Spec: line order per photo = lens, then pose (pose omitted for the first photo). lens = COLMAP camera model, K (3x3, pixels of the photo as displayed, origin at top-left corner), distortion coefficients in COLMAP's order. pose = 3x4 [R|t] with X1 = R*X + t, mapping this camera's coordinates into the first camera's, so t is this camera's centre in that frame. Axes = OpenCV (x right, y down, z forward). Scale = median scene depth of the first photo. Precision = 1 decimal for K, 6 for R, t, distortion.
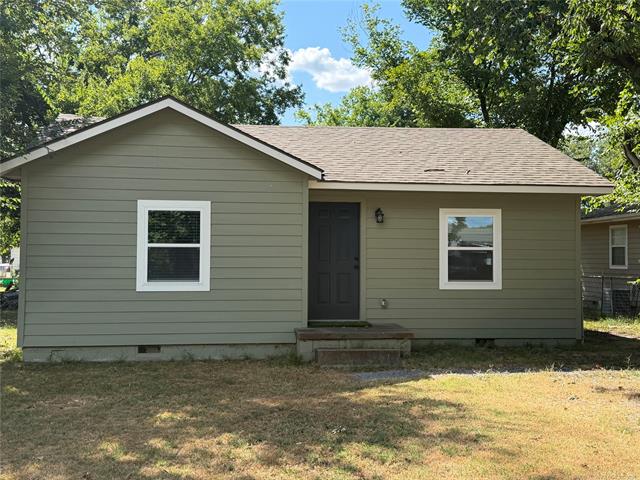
lens RADIAL K [[735.1, 0, 318.7], [0, 735.1, 239.3], [0, 0, 1]] dist [0.115848, 0.000000]
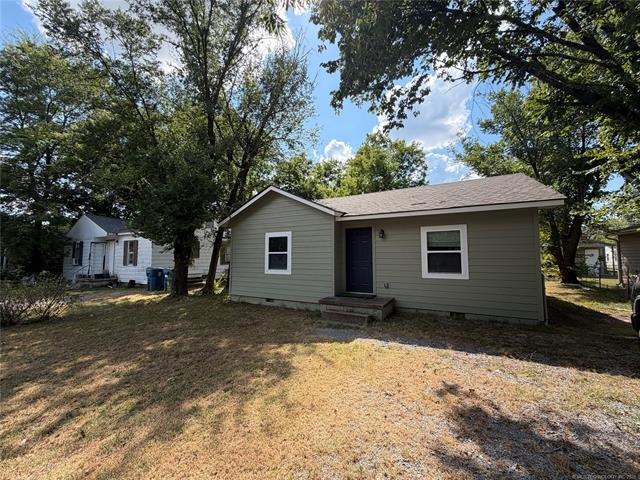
lens RADIAL K [[256.8, 0, 319.0], [0, 256.8, 239.4], [0, 0, 1]] dist [-0.000215, -0.000078]
pose [[0.801000, -0.048608, -0.596687, 0.330752], [0.021648, 0.998398, -0.052273, 0.010087], [0.598273, 0.028954, 0.800769, 0.442537]]
